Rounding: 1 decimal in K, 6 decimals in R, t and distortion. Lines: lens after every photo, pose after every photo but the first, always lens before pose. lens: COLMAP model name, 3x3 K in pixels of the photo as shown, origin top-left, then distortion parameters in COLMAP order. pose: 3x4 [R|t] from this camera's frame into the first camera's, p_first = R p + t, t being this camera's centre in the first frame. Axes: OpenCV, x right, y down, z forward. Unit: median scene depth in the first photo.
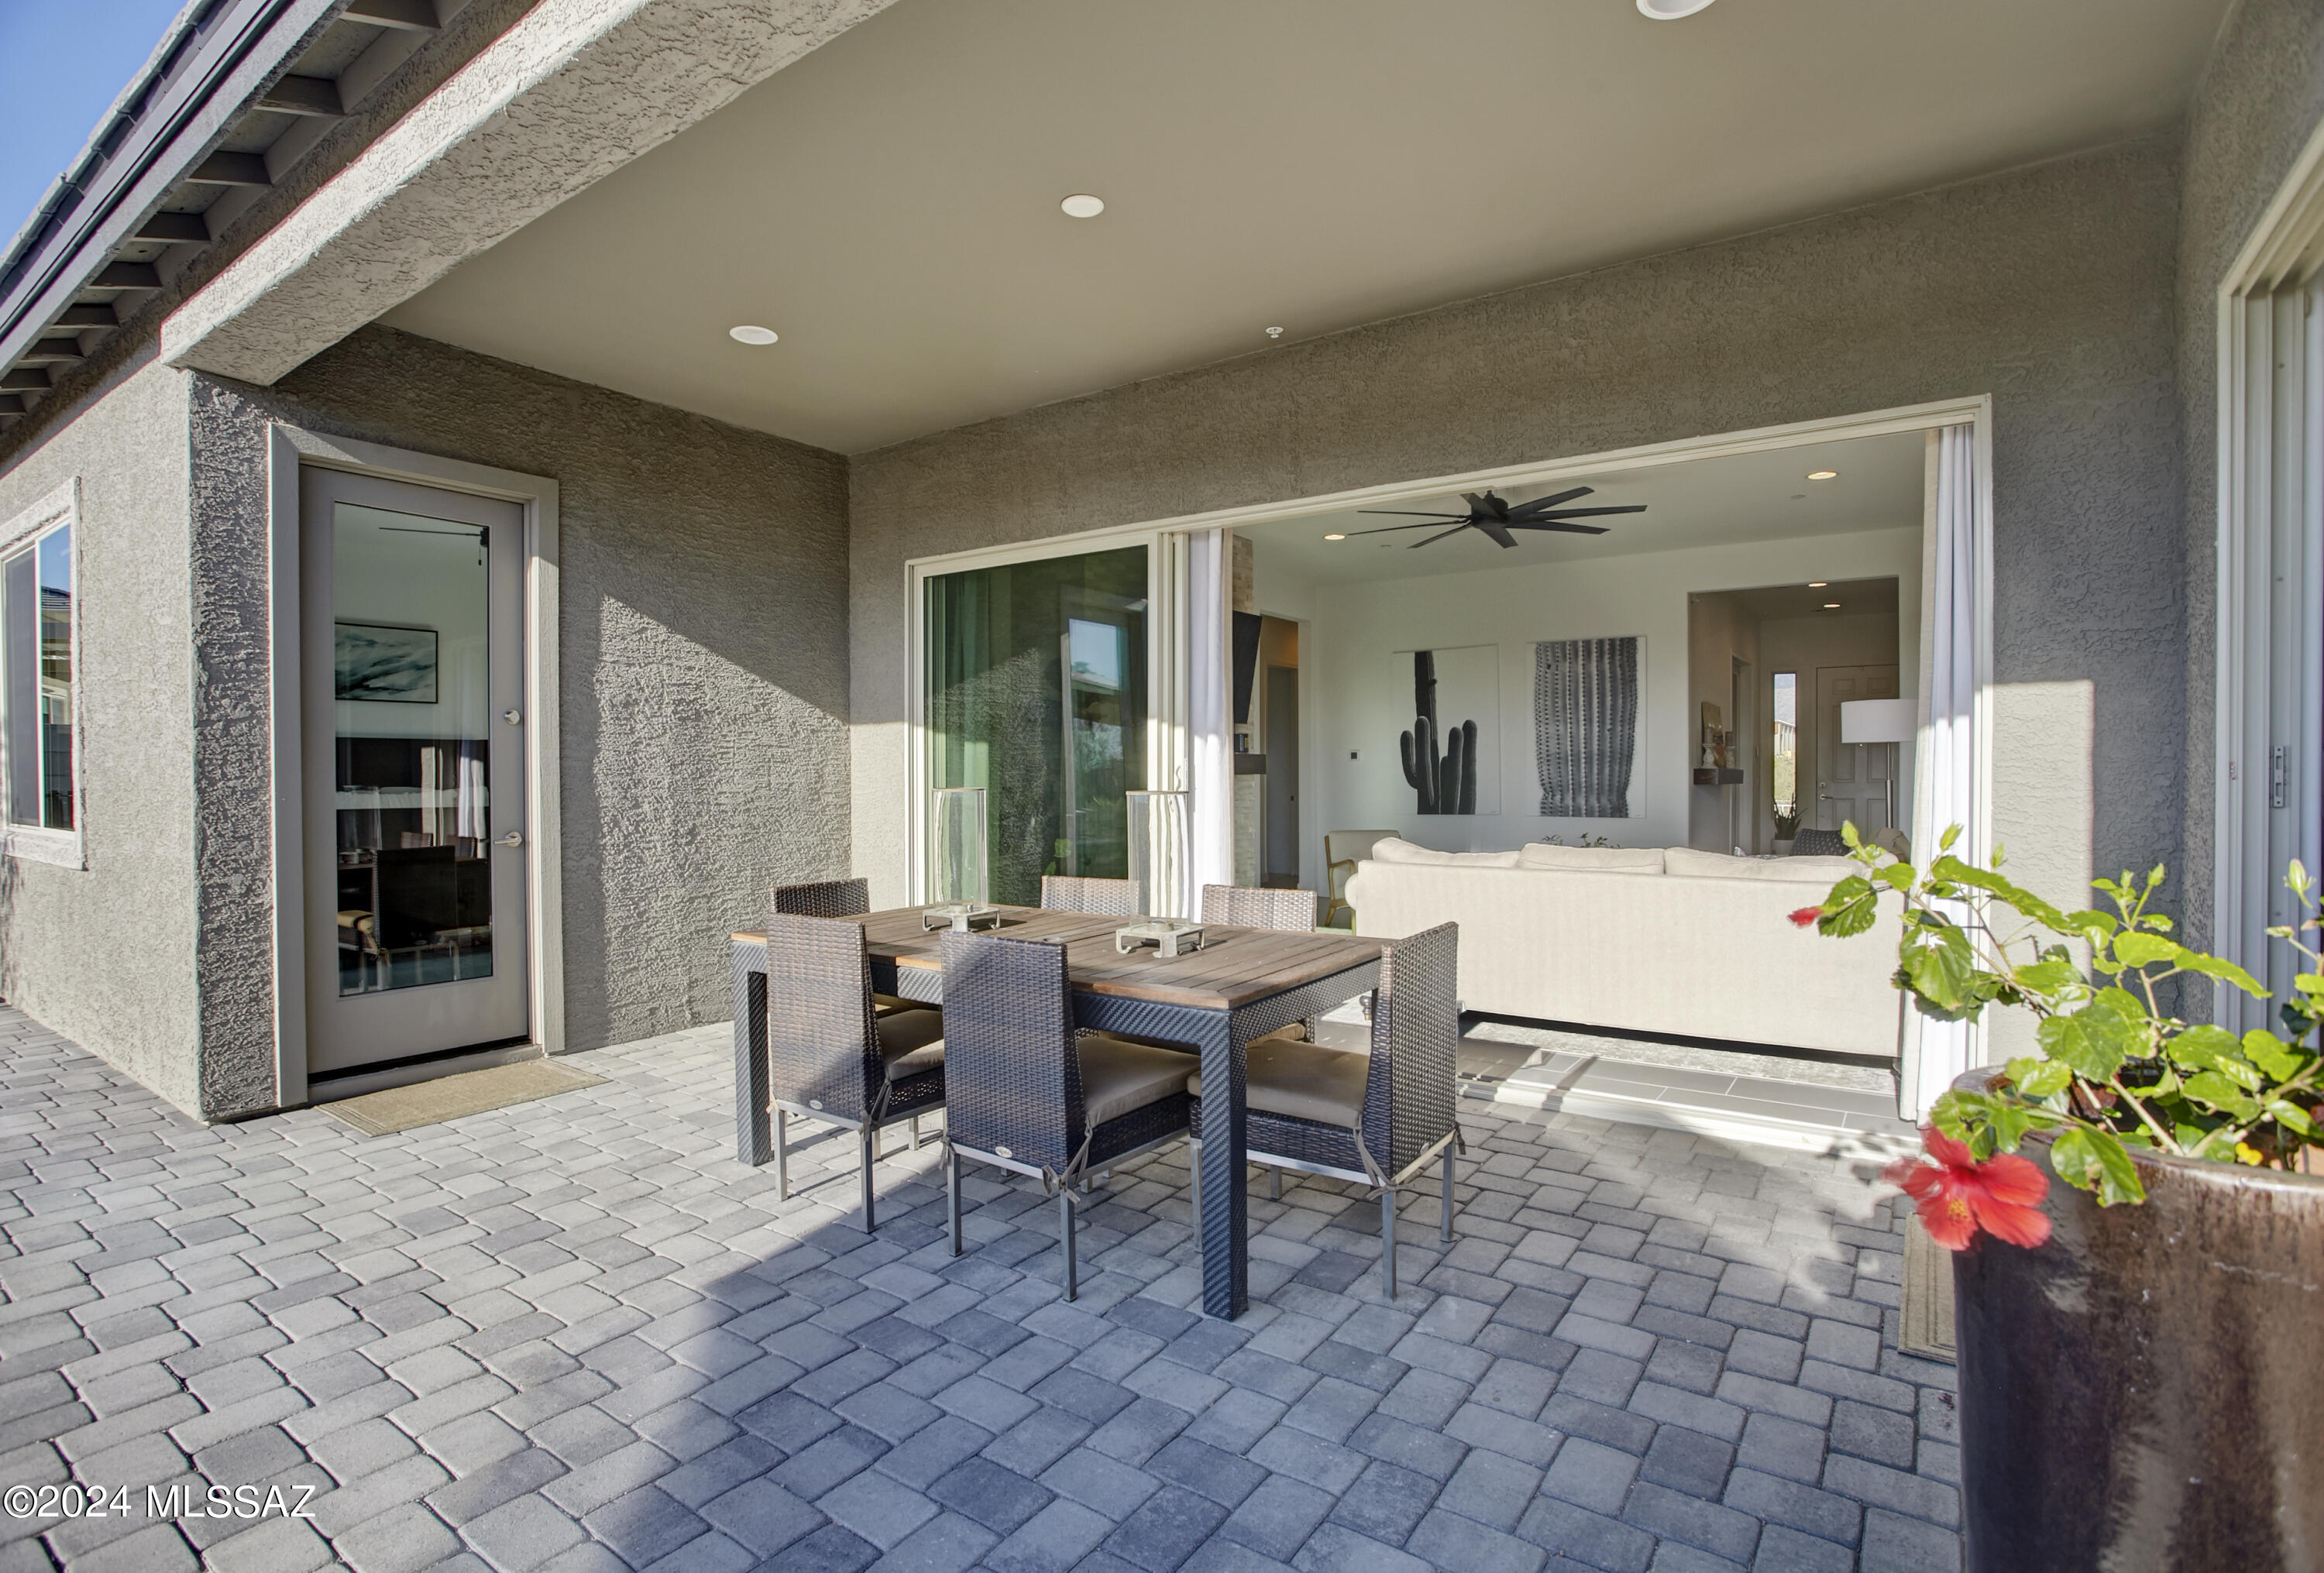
lens RADIAL K [[1120.5, 0, 1159.4], [0, 1120.5, 790.9], [0, 0, 1]] dist [-0.046038, 0.000013]
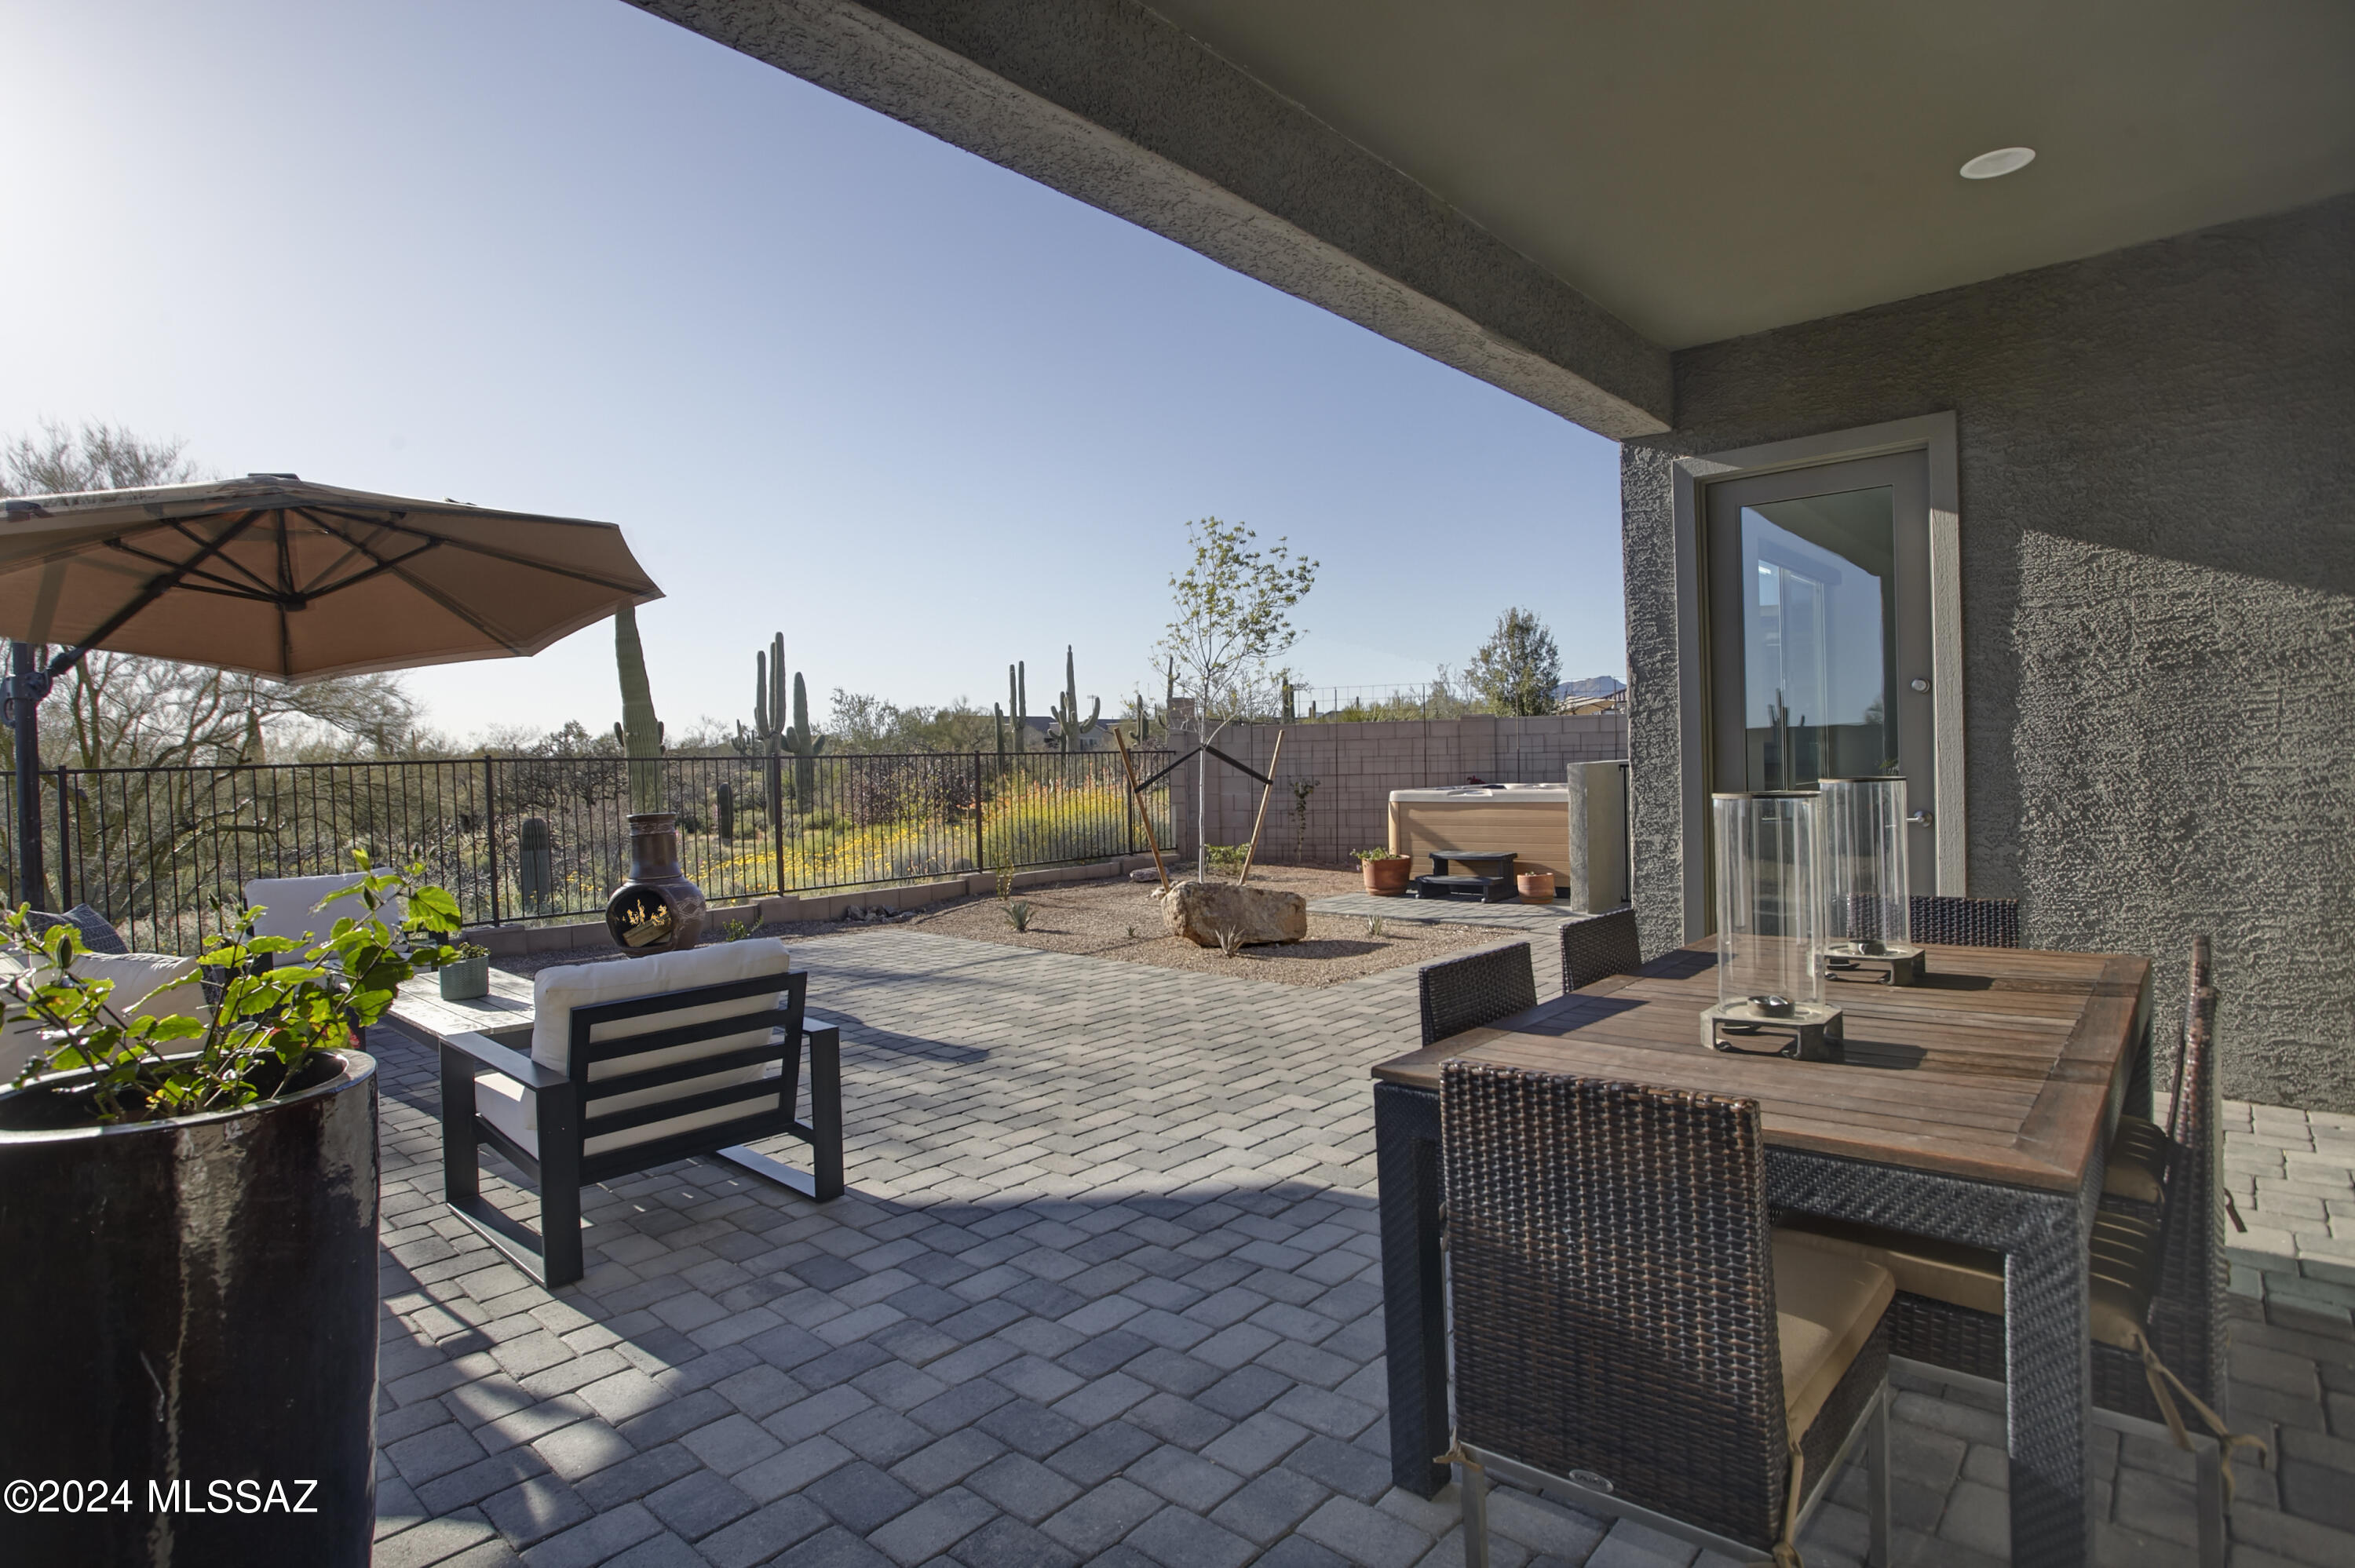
lens RADIAL K [[1216.3, 0, 1176.6], [0, 1216.3, 775.4], [0, 0, 1]] dist [-0.041084, 0.020572]
pose [[-0.122102, 0.019805, -0.992320, 0.473078], [0.012936, 0.999748, 0.018362, -0.018406], [0.992433, -0.010594, -0.122328, 0.498328]]
